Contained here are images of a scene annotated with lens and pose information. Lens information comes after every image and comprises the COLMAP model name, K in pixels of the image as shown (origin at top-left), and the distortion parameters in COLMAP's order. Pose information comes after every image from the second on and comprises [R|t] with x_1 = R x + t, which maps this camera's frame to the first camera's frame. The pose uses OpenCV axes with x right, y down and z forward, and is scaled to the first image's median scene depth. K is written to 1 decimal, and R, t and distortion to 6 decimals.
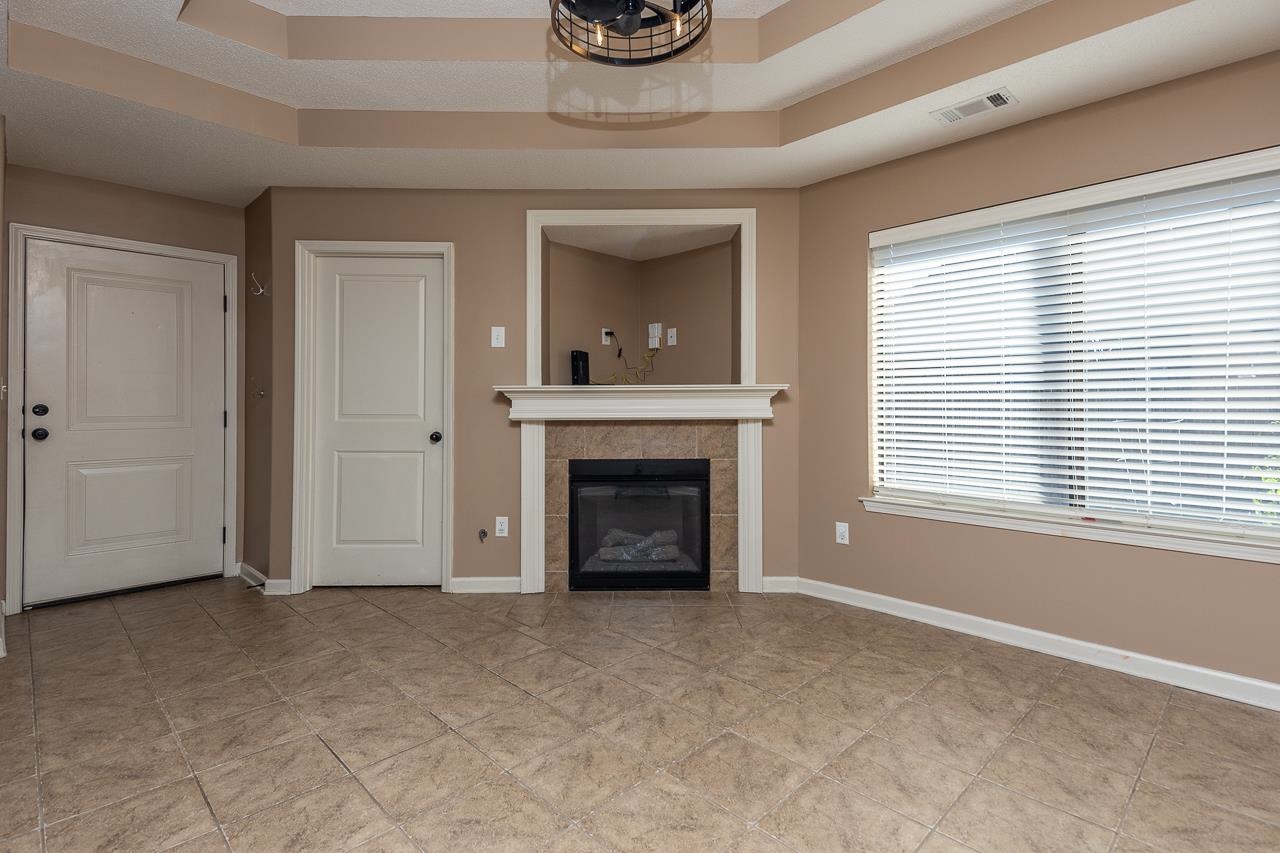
lens RADIAL K [[607.7, 0, 632.8], [0, 607.7, 399.4], [0, 0, 1]] dist [0.056451, -0.027630]
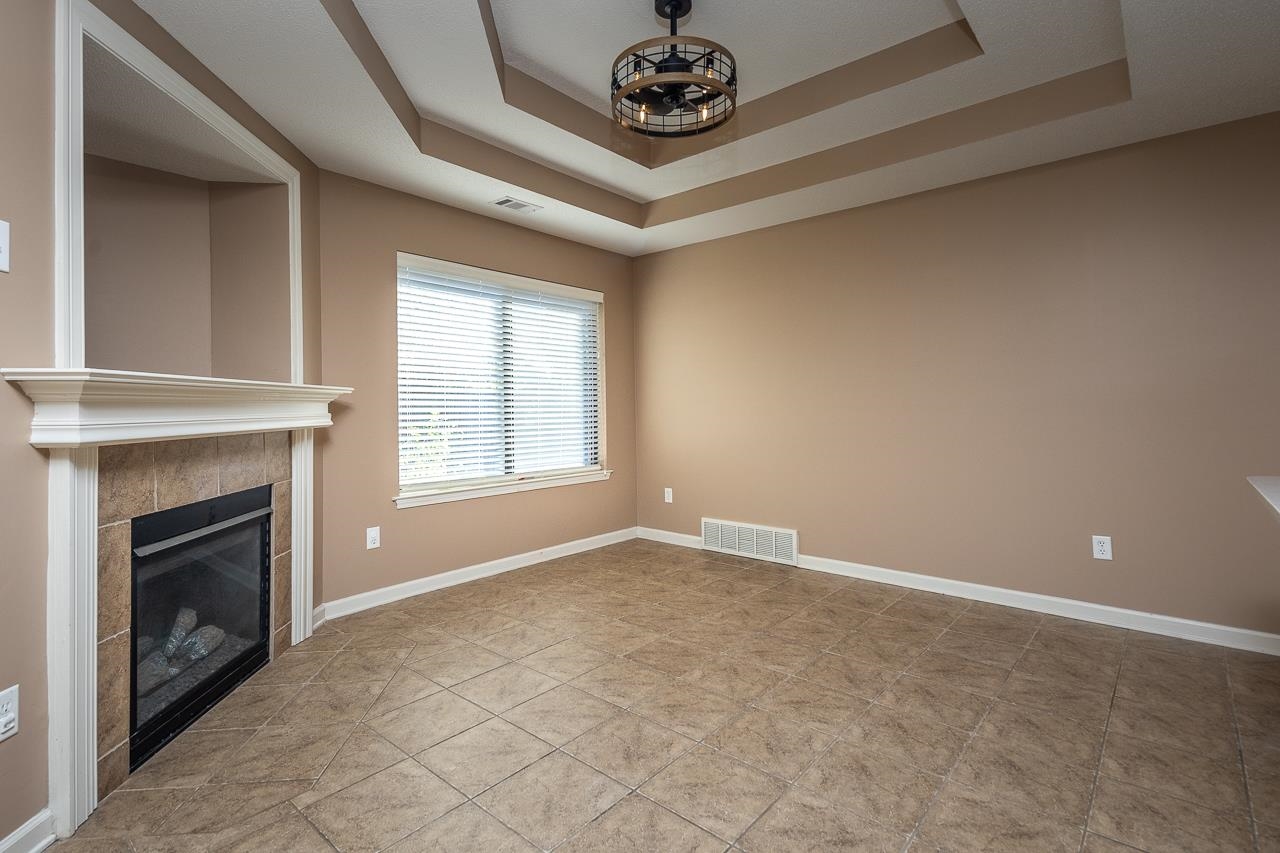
lens RADIAL K [[607.7, 0, 632.8], [0, 607.7, 399.4], [0, 0, 1]] dist [0.056451, -0.027630]
pose [[-0.078473, 0.015691, 0.996793, -0.721036], [-0.001503, 0.999873, -0.015858, 0.006406], [-0.996915, -0.002743, -0.078439, 0.671537]]
